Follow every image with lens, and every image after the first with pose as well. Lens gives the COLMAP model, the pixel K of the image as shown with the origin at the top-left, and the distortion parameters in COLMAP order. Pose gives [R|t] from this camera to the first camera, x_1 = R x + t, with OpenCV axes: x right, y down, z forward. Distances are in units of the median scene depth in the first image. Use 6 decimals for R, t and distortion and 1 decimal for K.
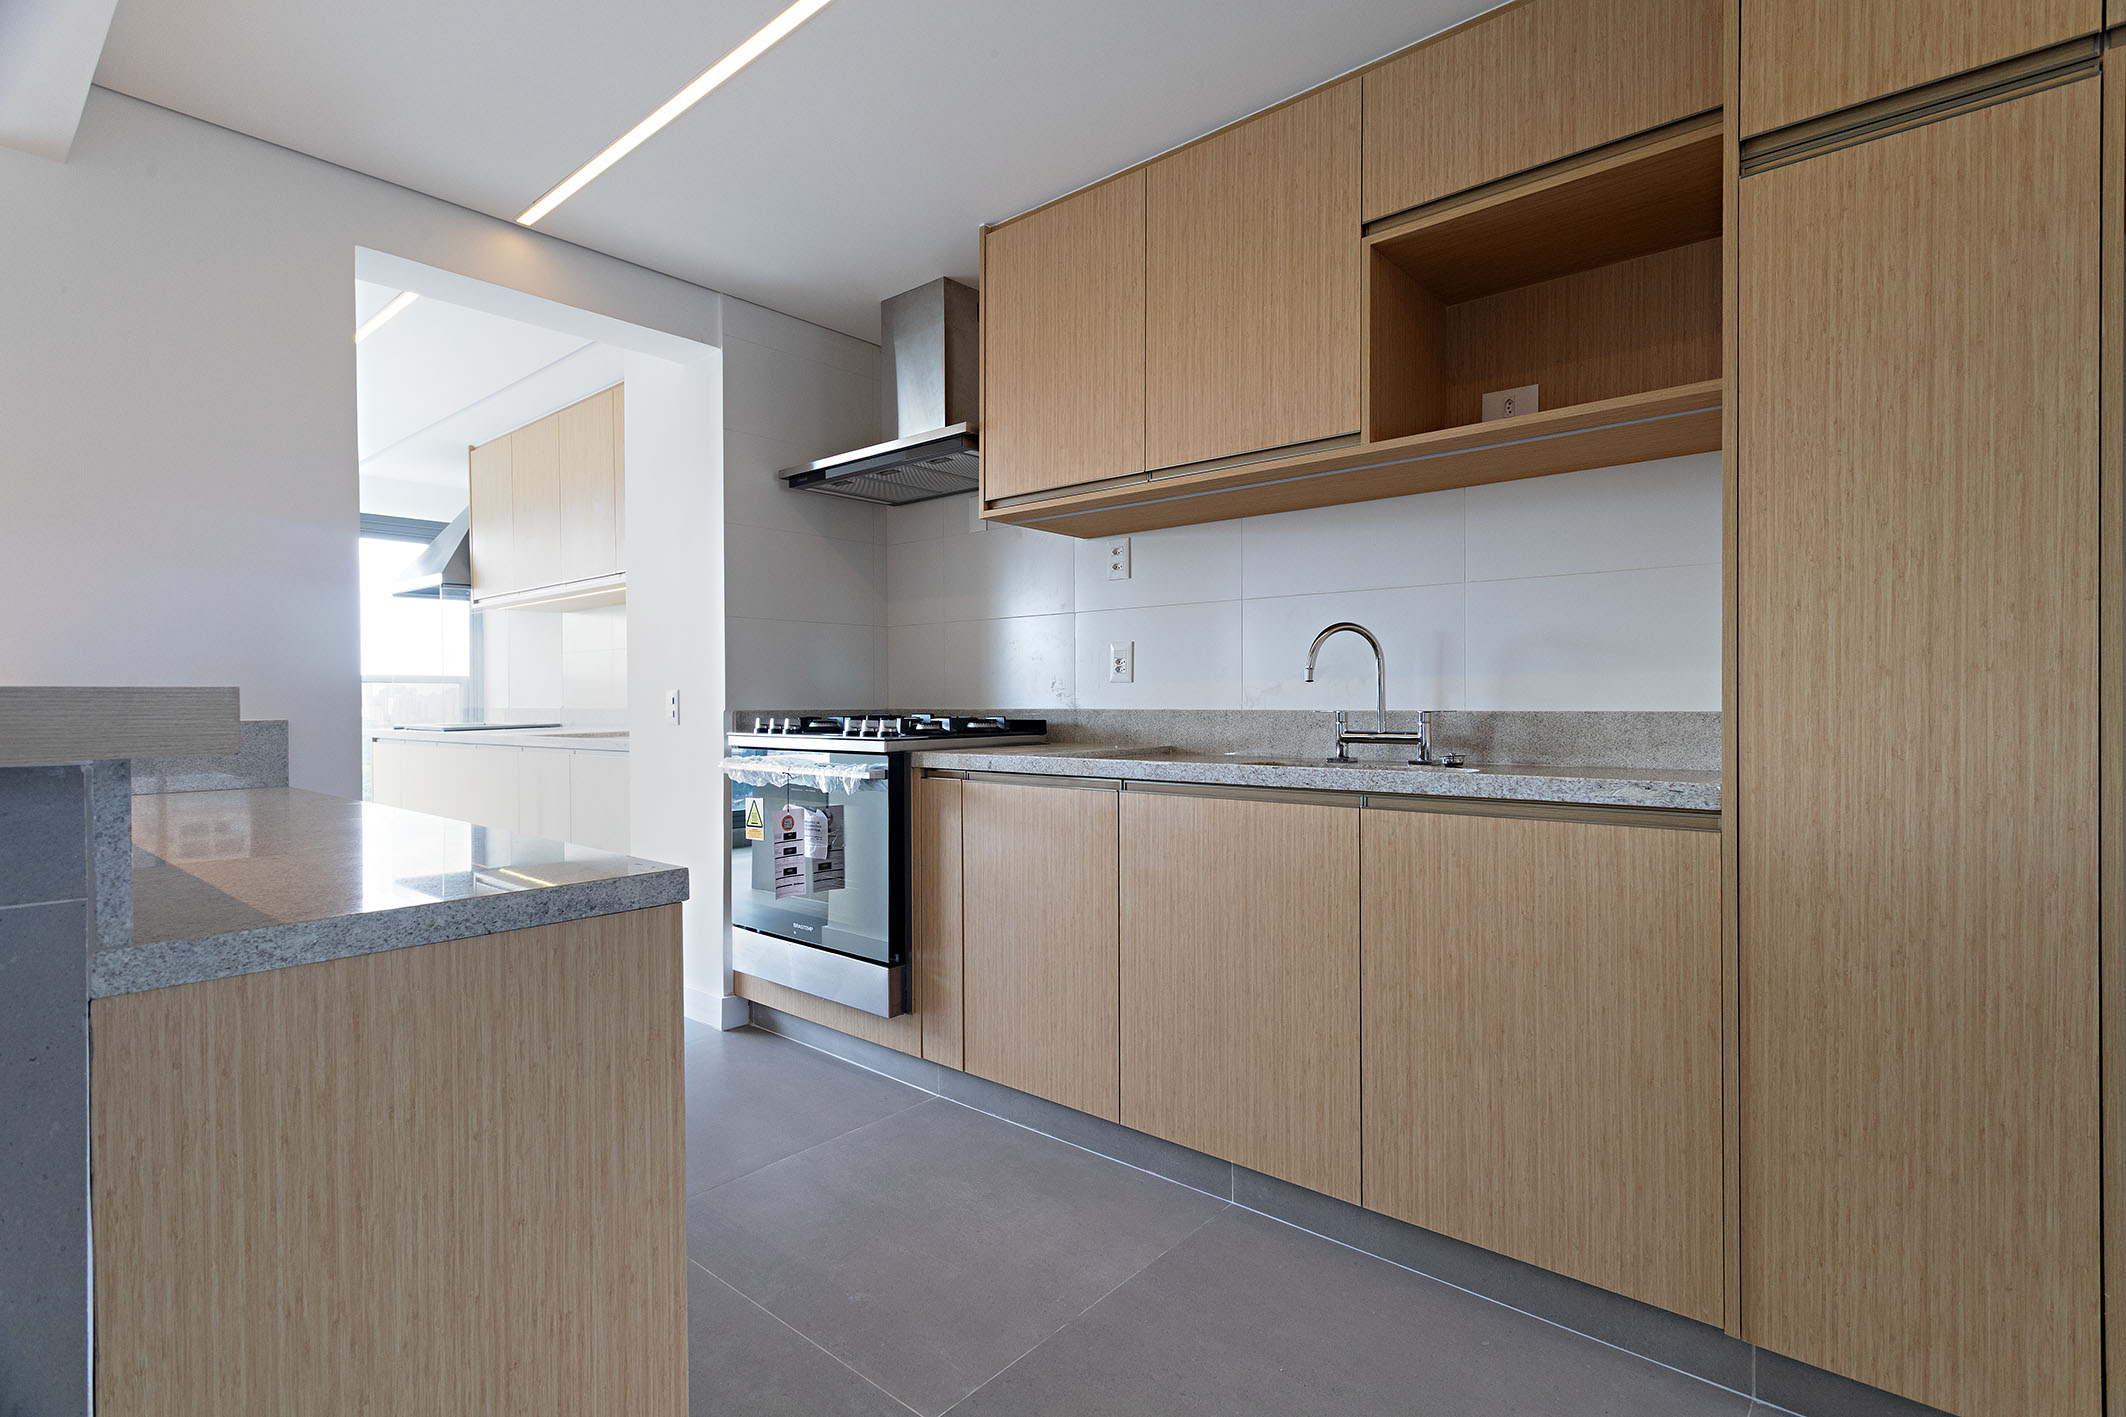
lens RADIAL K [[1018.6, 0, 1070.9], [0, 1018.6, 690.1], [0, 0, 1]] dist [-0.005869, 0.003327]
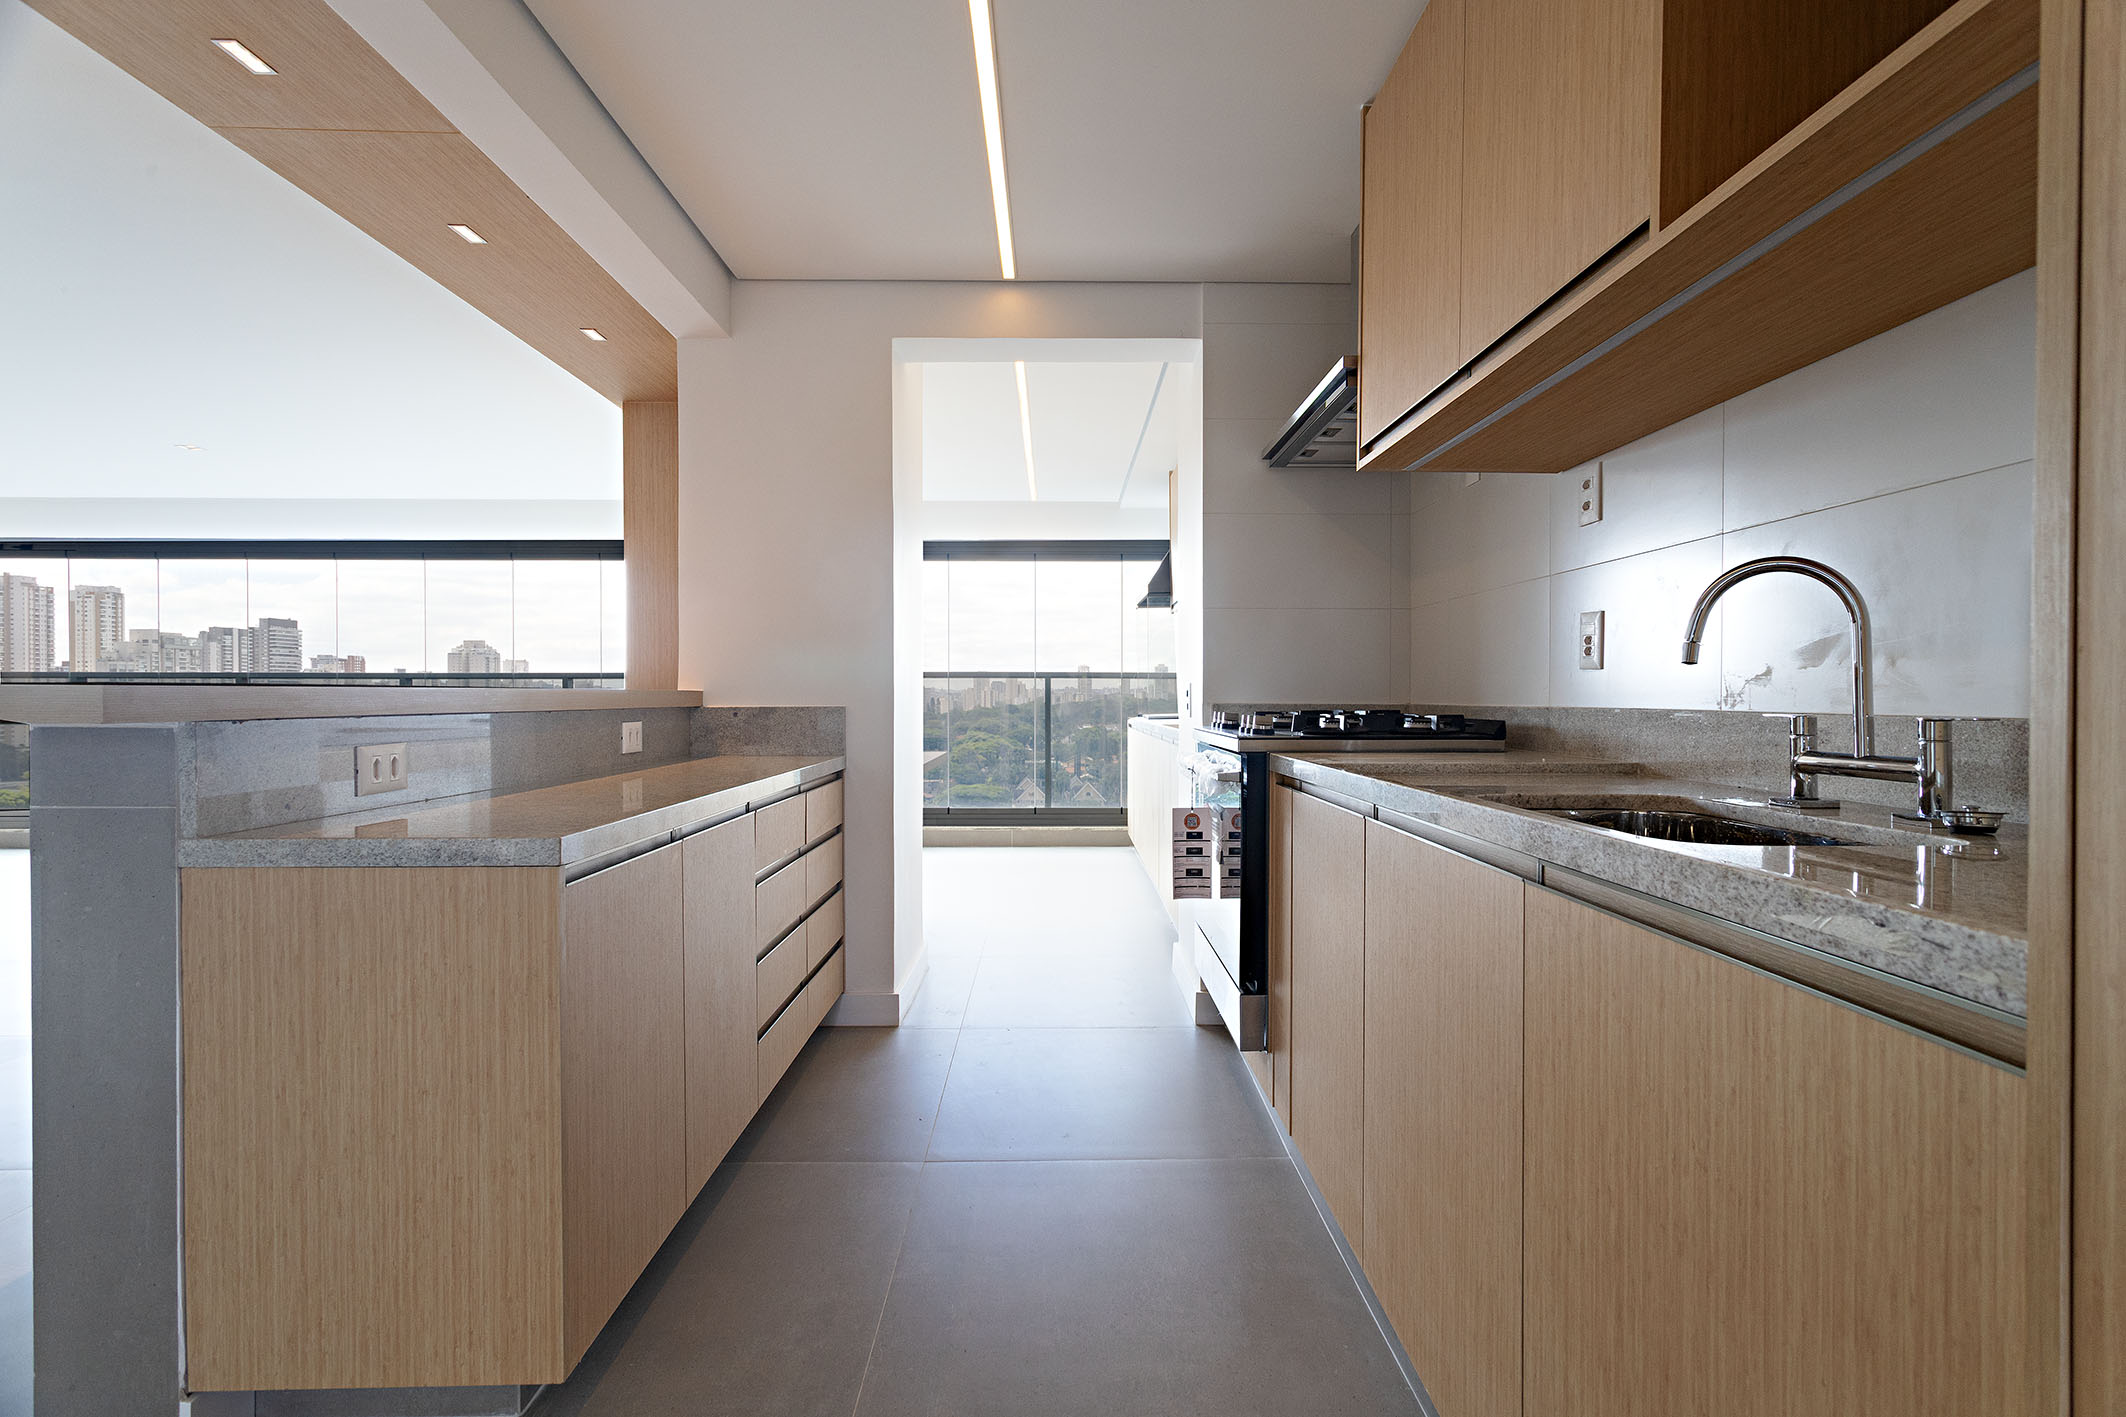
lens RADIAL K [[1018.6, 0, 1078.6], [0, 1018.6, 692.9], [0, 0, 1]] dist [-0.005869, 0.003327]
pose [[0.654433, 0.002446, -0.756116, 0.377864], [0.003900, 0.999971, 0.006611, 0.002827], [0.756110, -0.007275, 0.654404, 0.295559]]
